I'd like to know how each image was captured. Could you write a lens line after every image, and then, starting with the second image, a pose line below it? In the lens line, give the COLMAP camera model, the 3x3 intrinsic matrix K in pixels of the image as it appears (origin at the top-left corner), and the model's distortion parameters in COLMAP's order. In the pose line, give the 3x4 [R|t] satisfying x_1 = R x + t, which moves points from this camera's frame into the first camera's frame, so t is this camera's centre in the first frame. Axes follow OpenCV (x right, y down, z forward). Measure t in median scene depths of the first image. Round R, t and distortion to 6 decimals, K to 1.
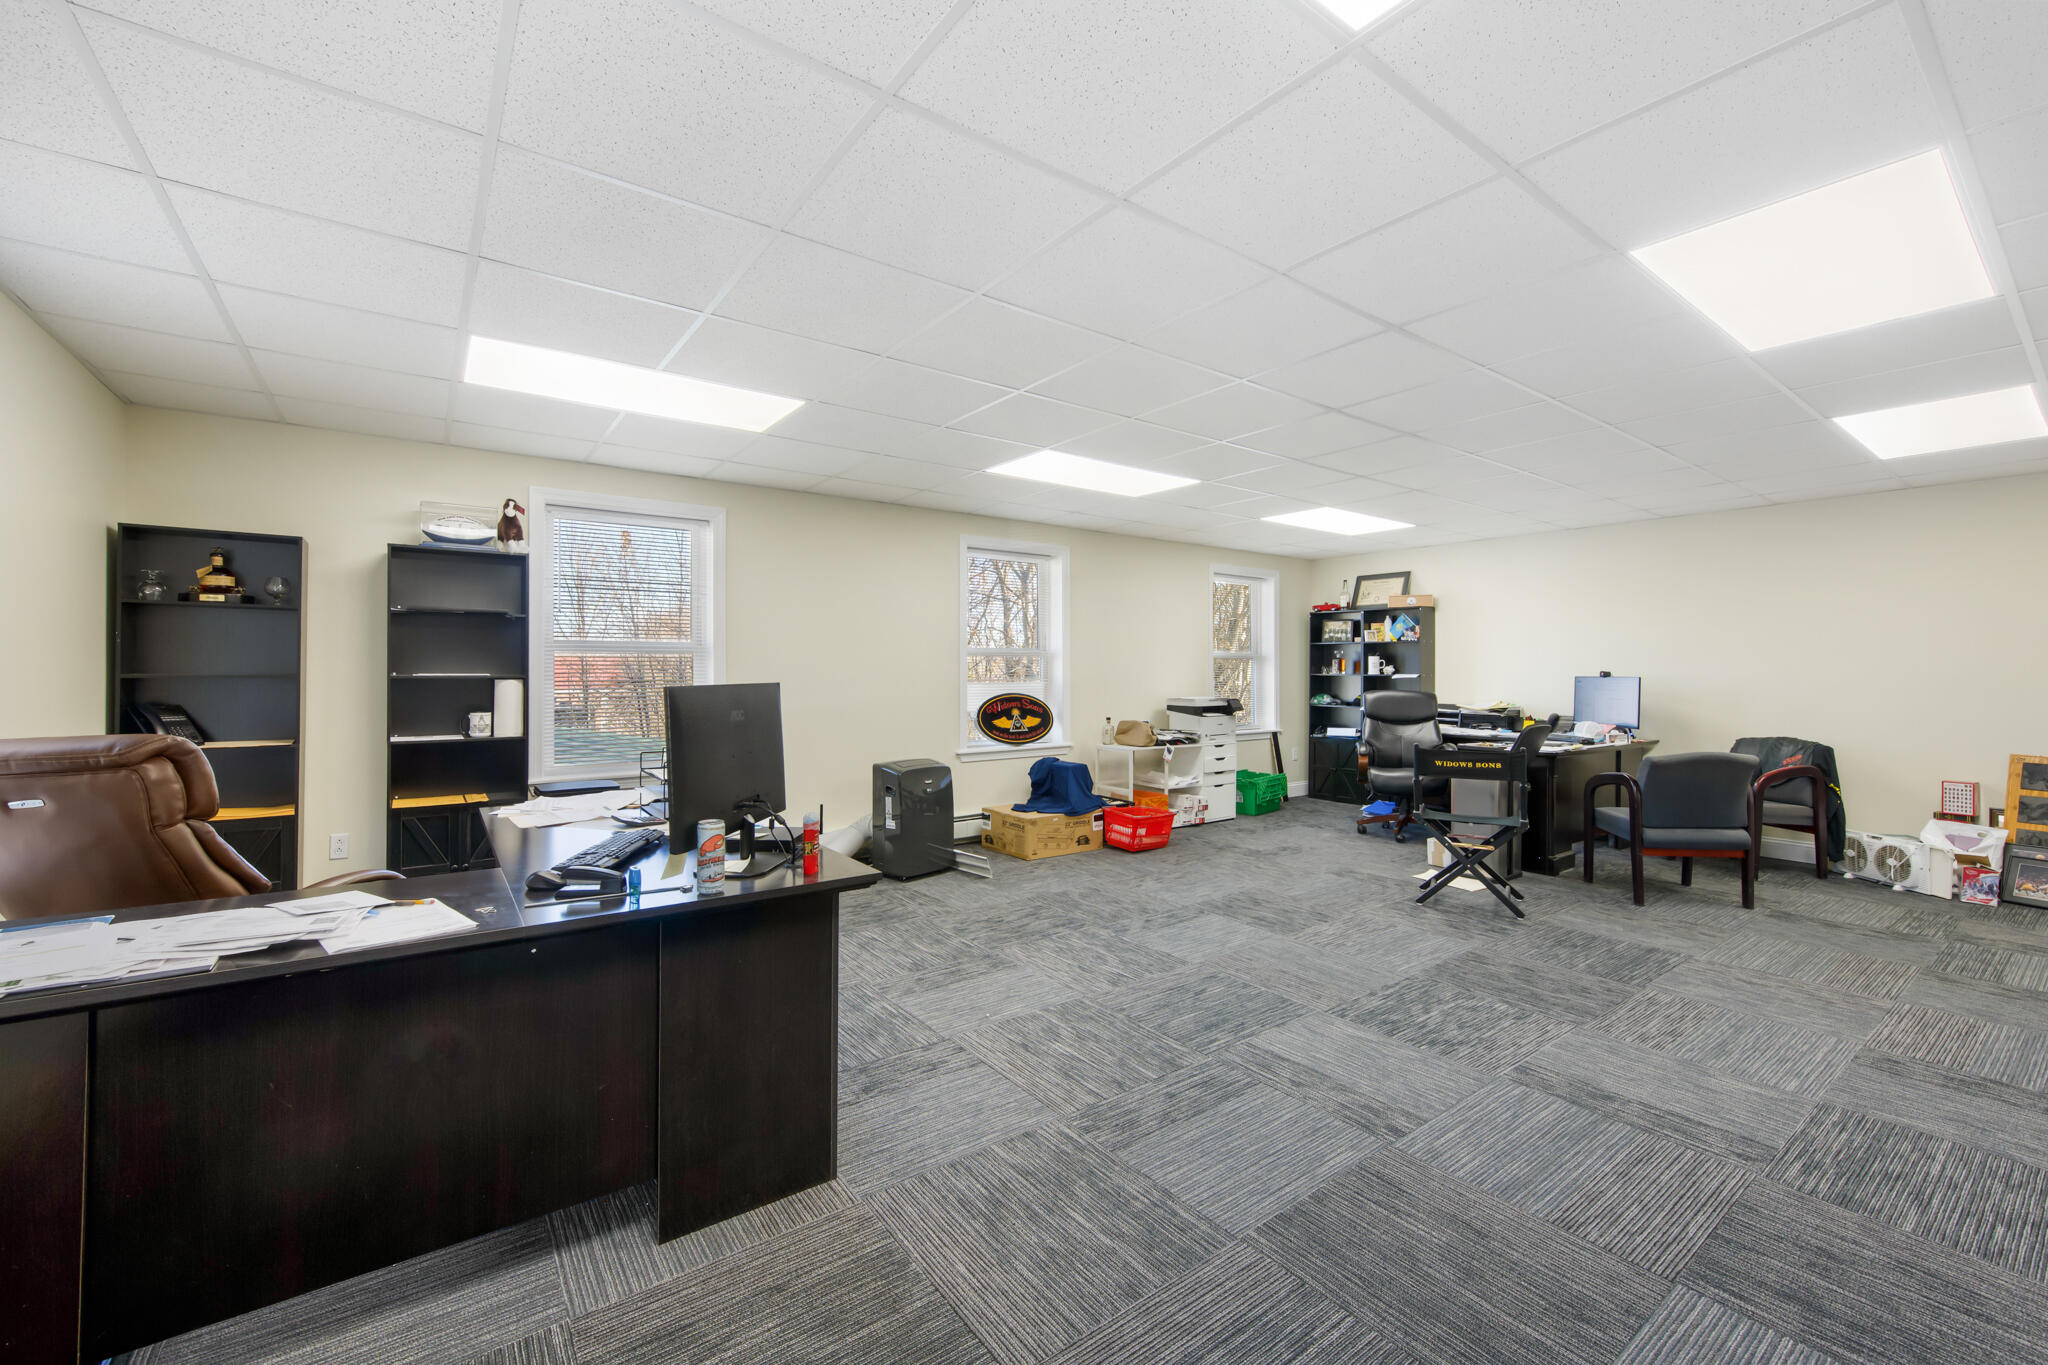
lens RADIAL K [[809.3, 0, 1022.8], [0, 809.3, 674.0], [0, 0, 1]] dist [-0.003152, 0.000713]
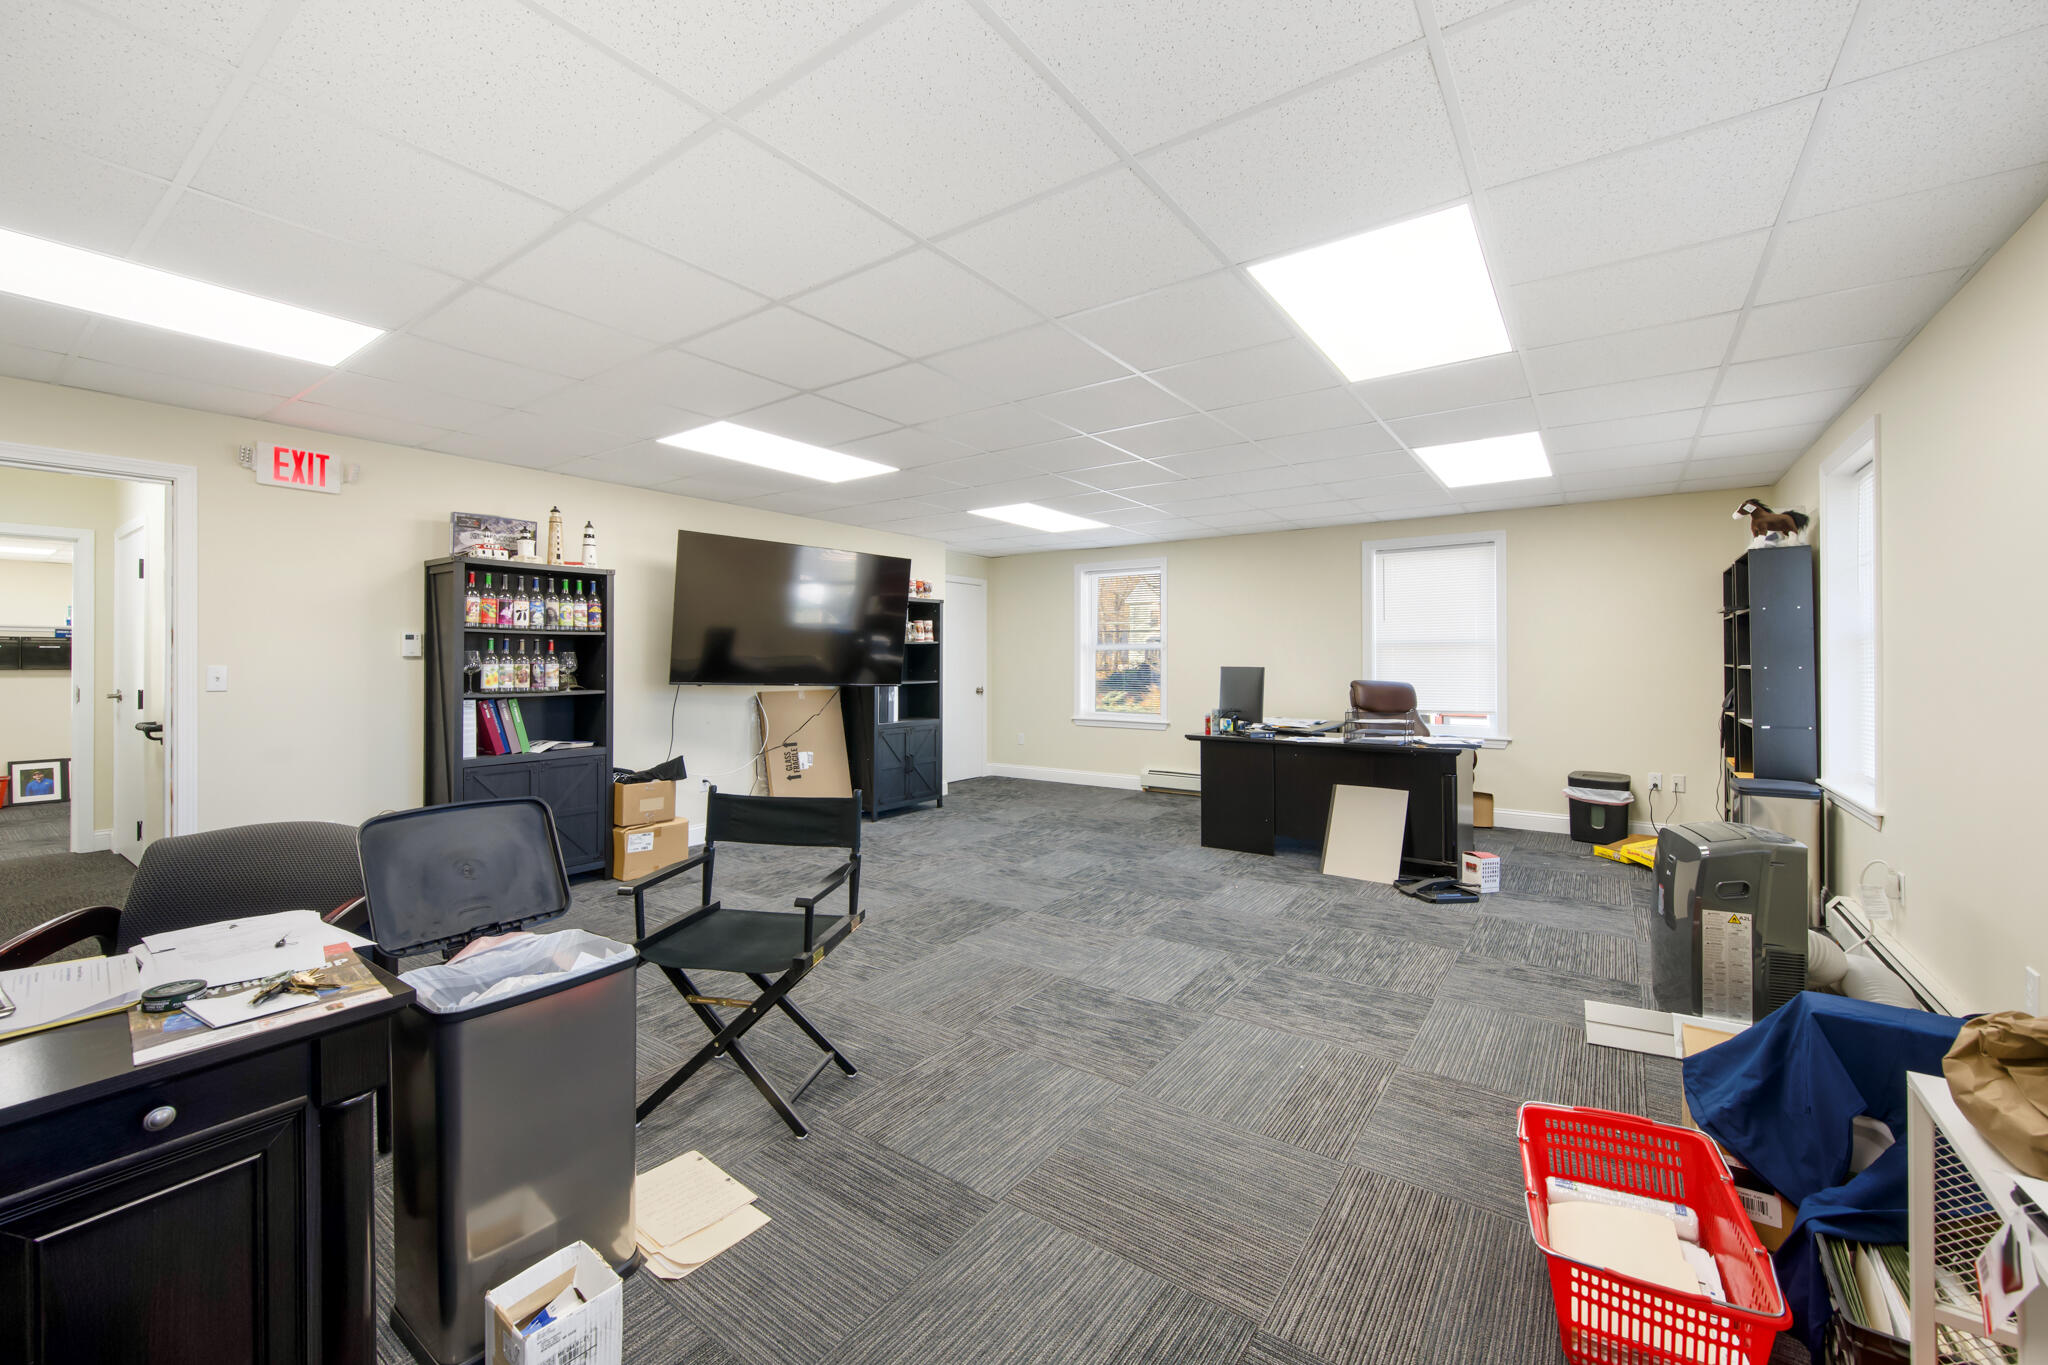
lens RADIAL K [[809.3, 0, 1028.3], [0, 809.3, 667.2], [0, 0, 1]] dist [-0.003152, 0.000713]
pose [[-0.947647, 0.001475, -0.319317, 0.669236], [-0.000135, 0.999987, 0.005021, -0.002817], [0.319320, 0.004801, -0.947635, 1.901259]]
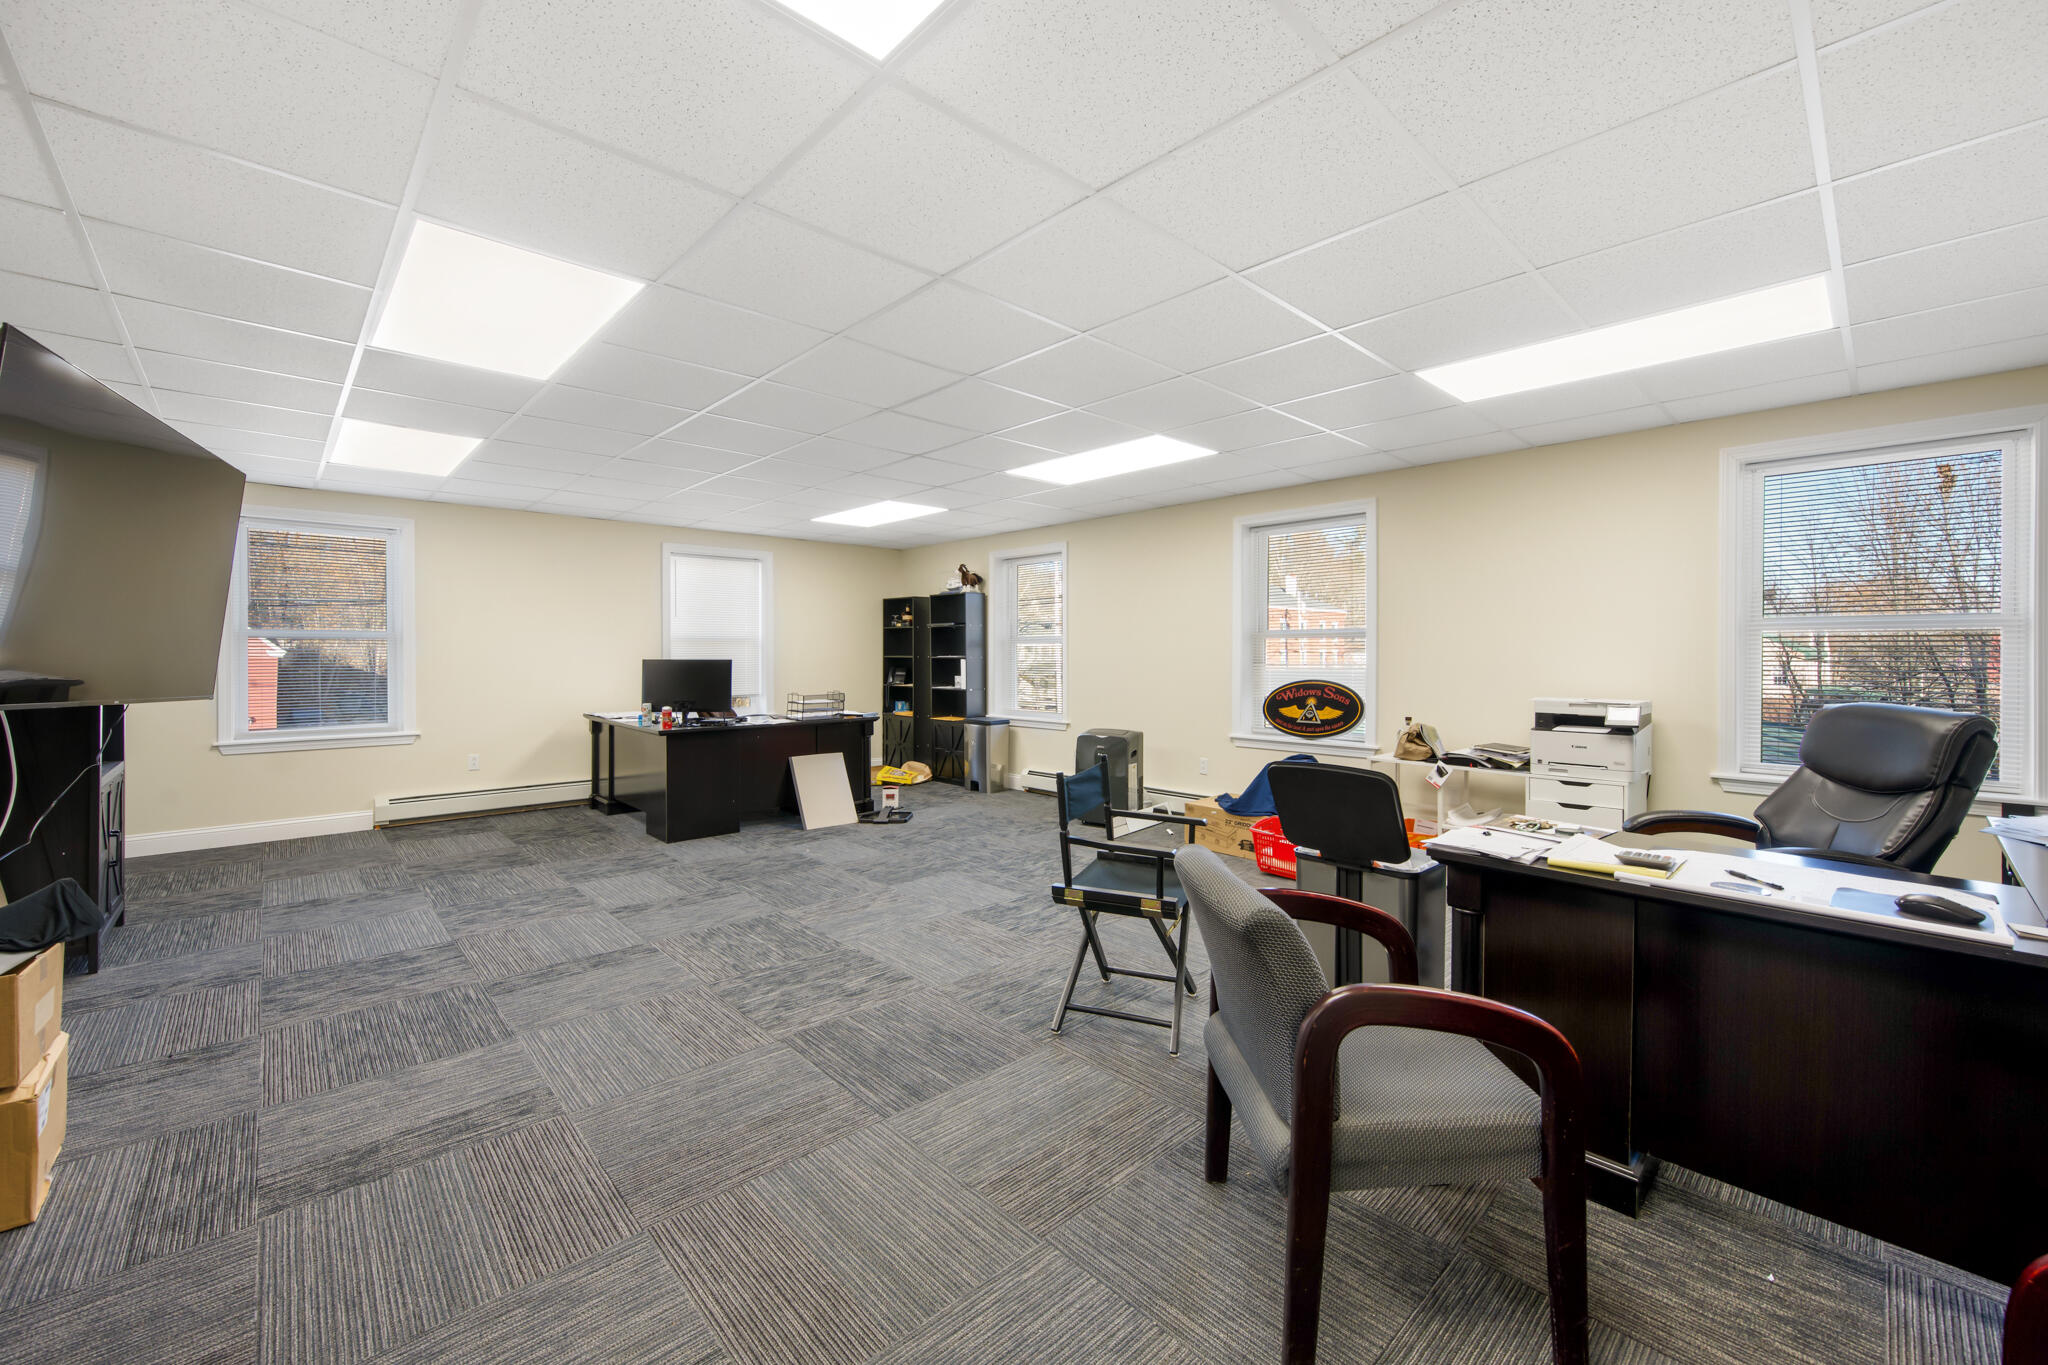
lens RADIAL K [[809.3, 0, 1042.1], [0, 809.3, 664.4], [0, 0, 1]] dist [-0.003152, 0.000713]
pose [[0.146228, 0.010800, -0.989192, 1.433687], [-0.004322, 0.999938, 0.010279, -0.001427], [0.989241, 0.002772, 0.146265, 1.015430]]
